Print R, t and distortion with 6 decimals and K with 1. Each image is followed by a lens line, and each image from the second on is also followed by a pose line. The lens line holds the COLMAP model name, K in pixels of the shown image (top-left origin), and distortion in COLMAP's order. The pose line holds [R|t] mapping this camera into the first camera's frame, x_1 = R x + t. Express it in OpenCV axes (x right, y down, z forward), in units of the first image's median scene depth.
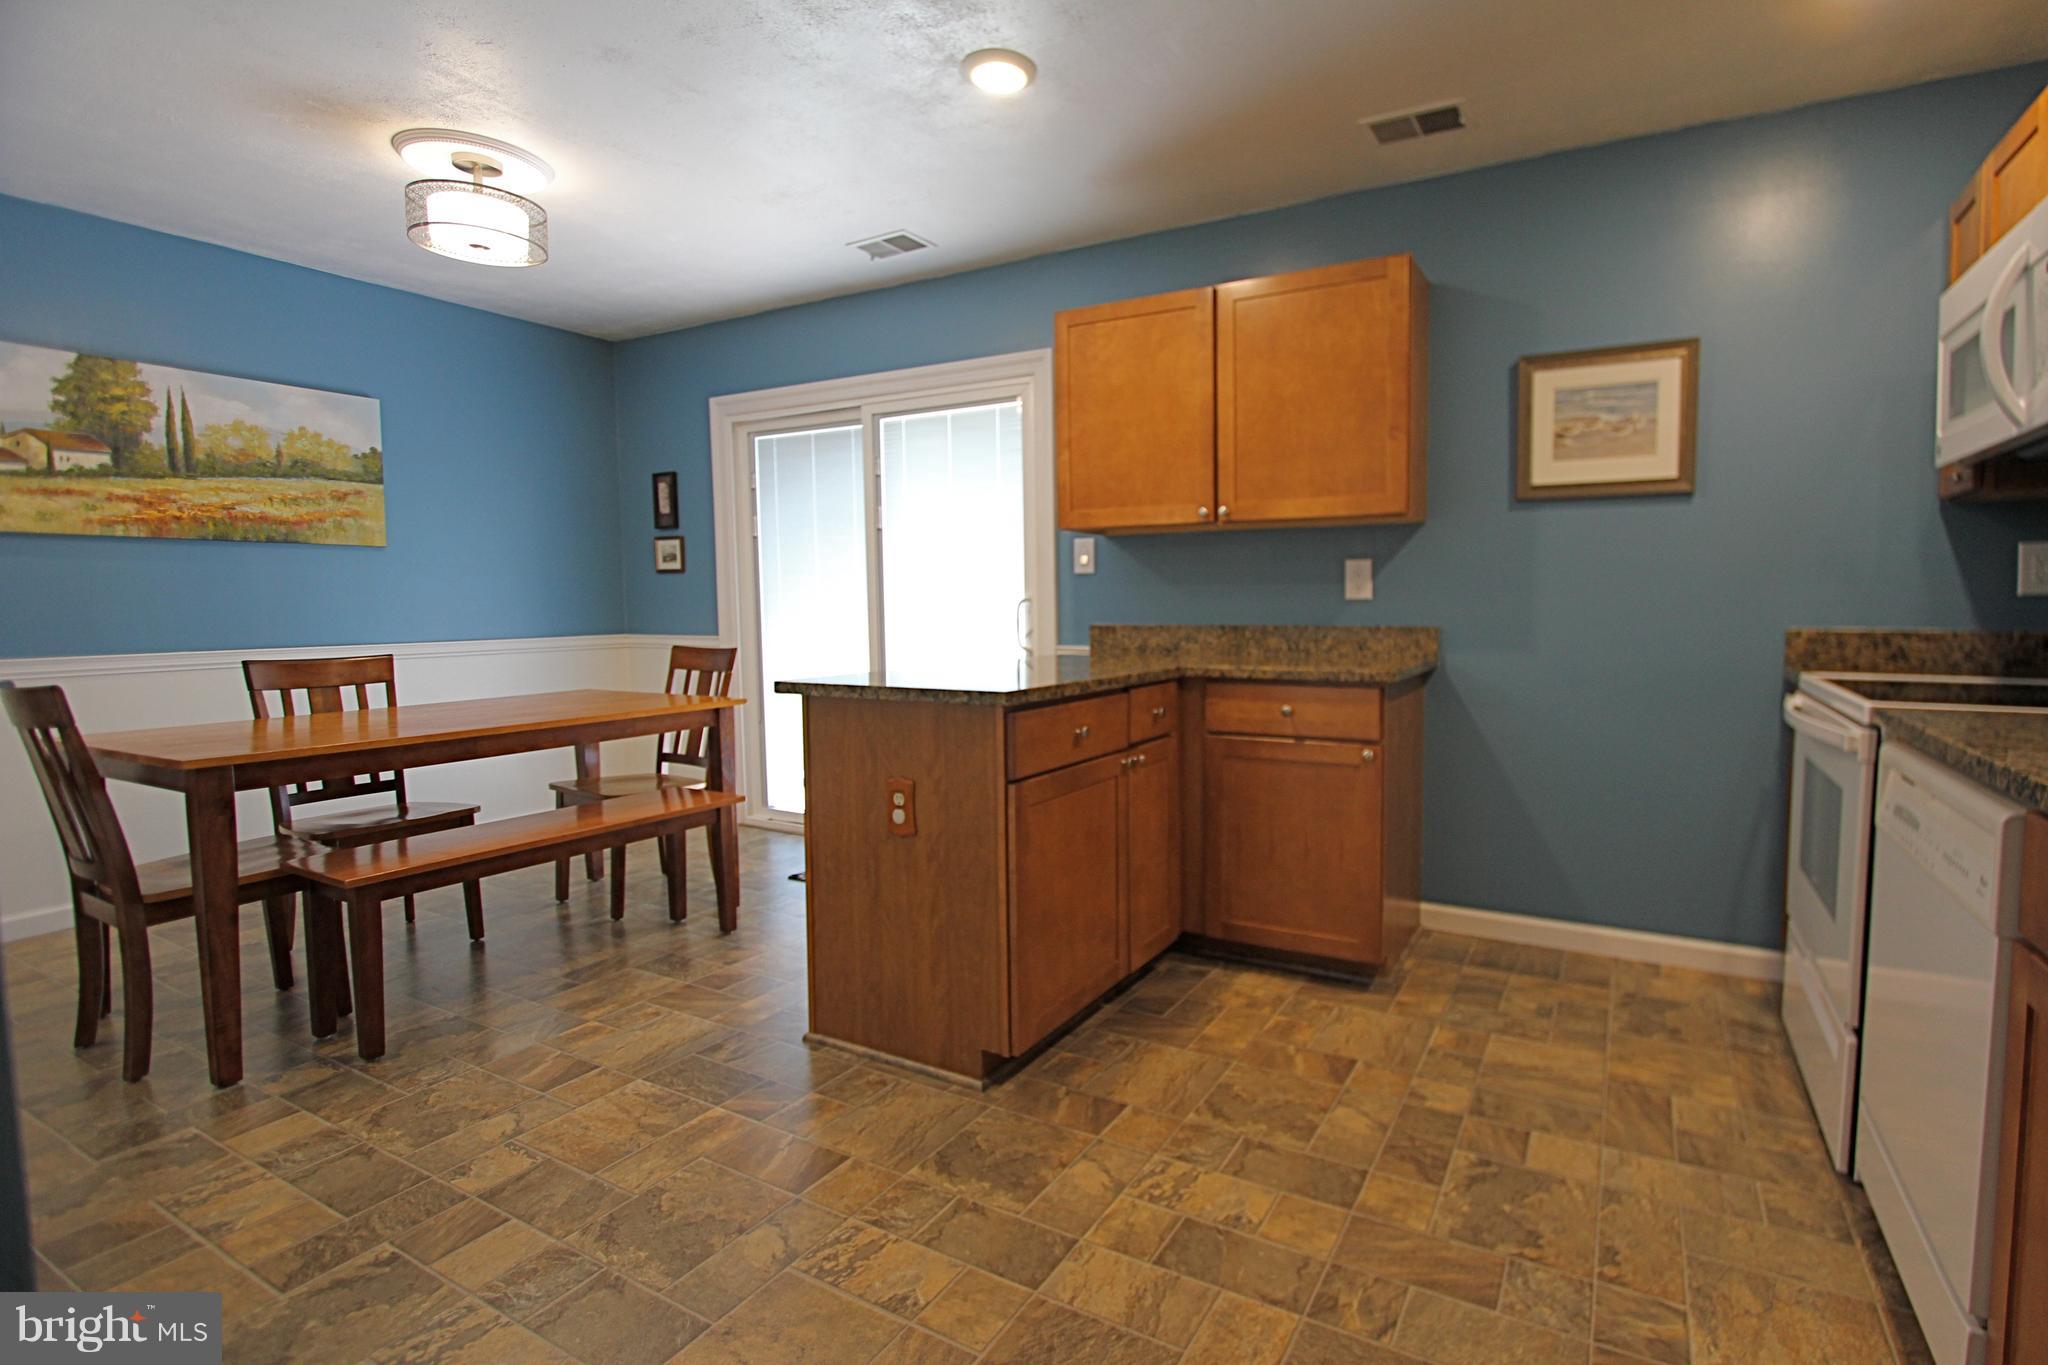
lens RADIAL K [[991.5, 0, 1166.8], [0, 991.5, 656.4], [0, 0, 1]] dist [-0.020724, -0.000035]
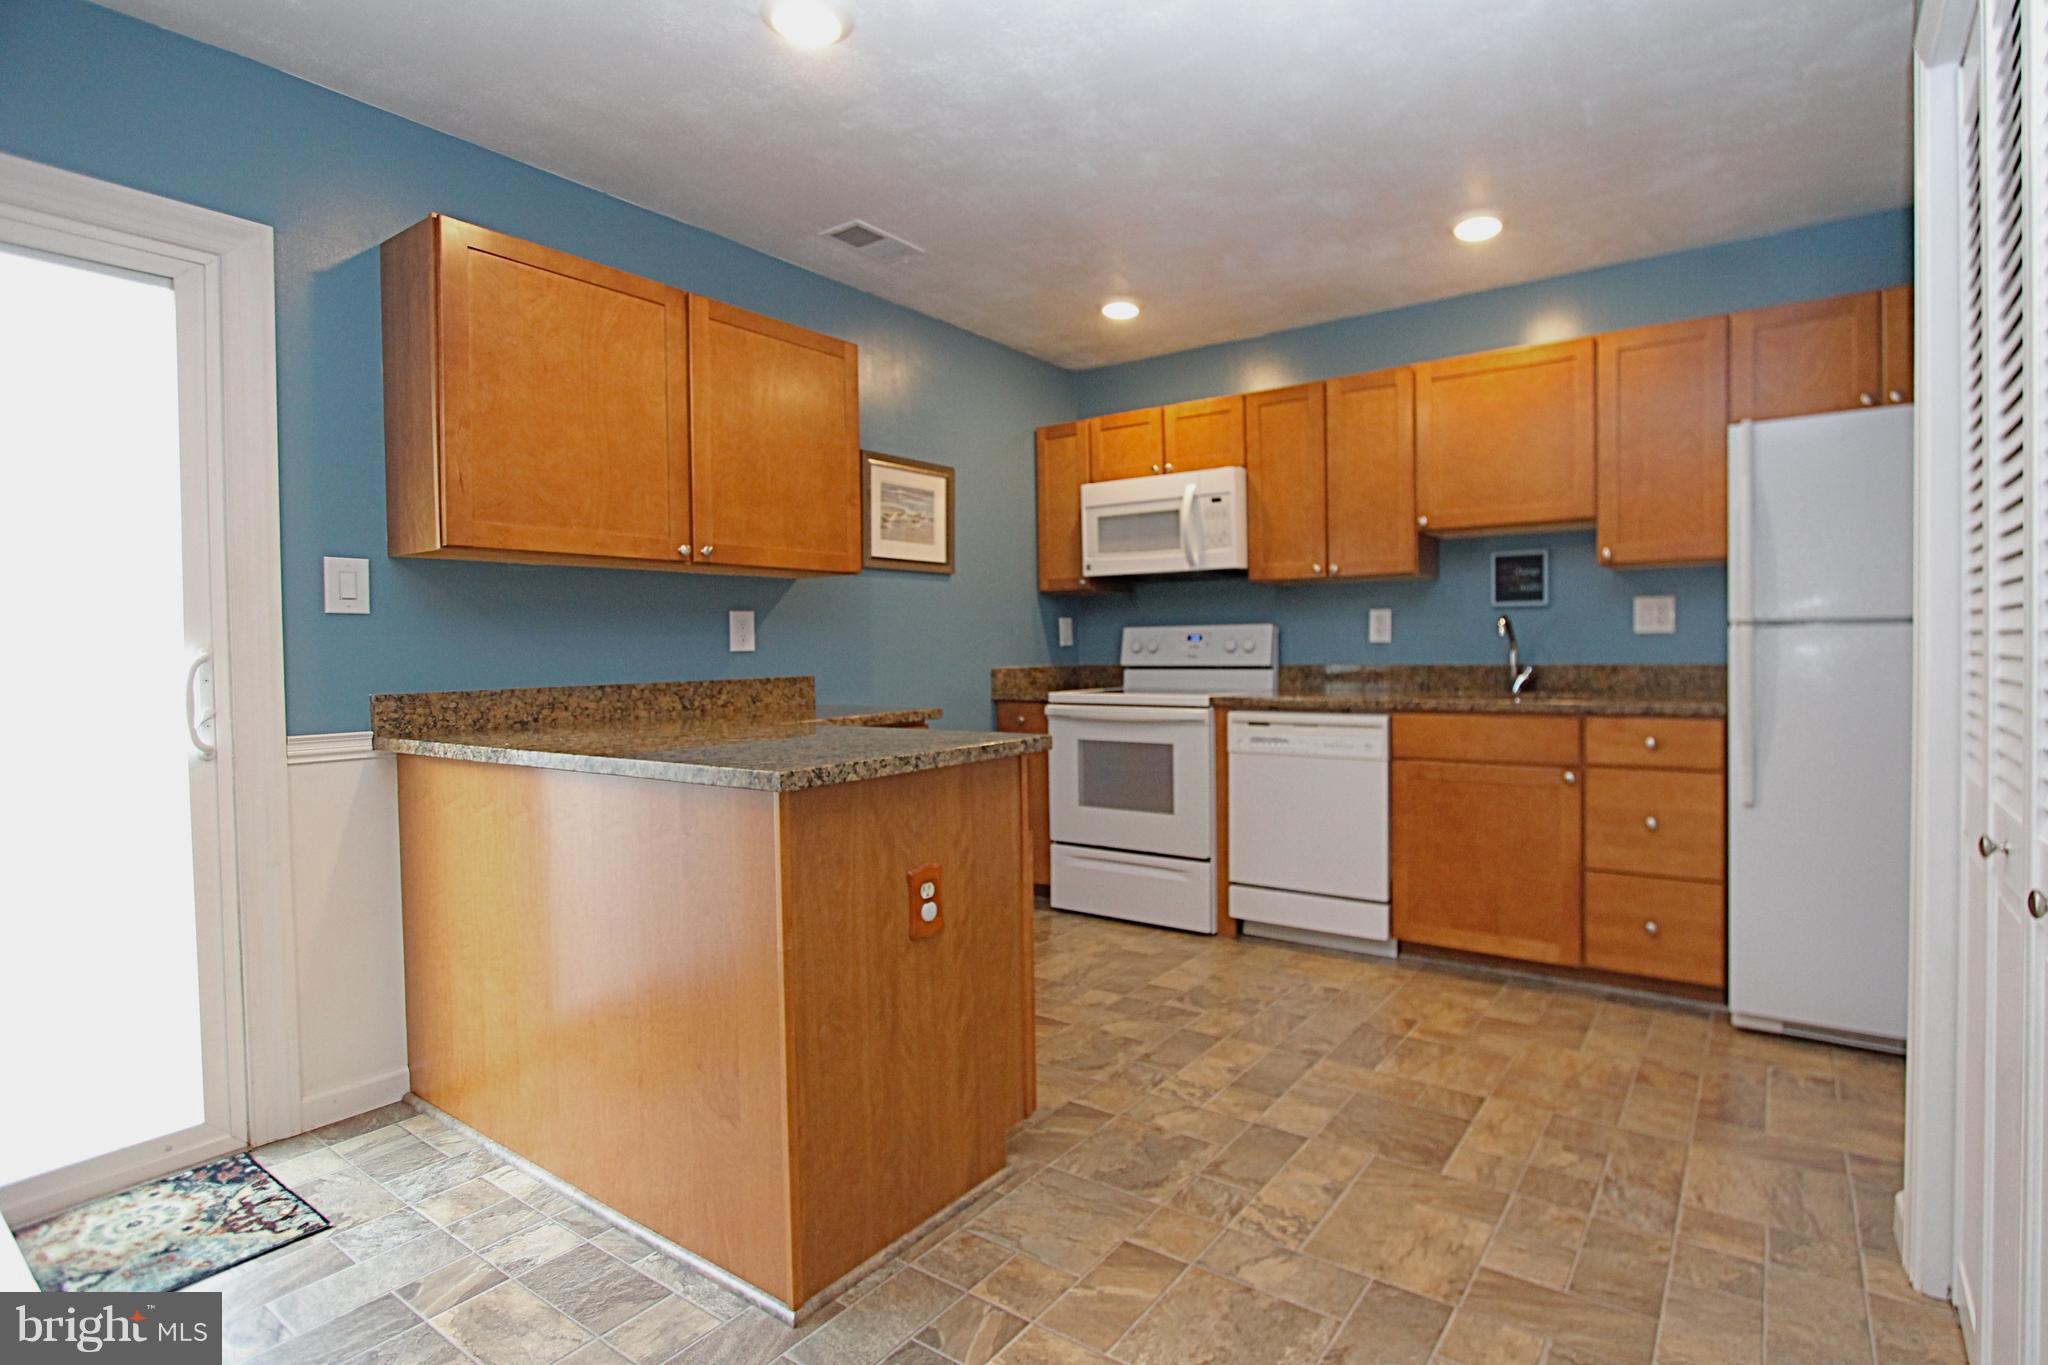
lens RADIAL K [[991.5, 0, 1166.8], [0, 991.5, 656.4], [0, 0, 1]] dist [-0.020724, -0.000035]
pose [[0.064689, -0.006364, 0.997885, -1.064994], [0.072145, 0.997393, 0.001684, -0.034567], [-0.995294, 0.071883, 0.064980, 0.737275]]
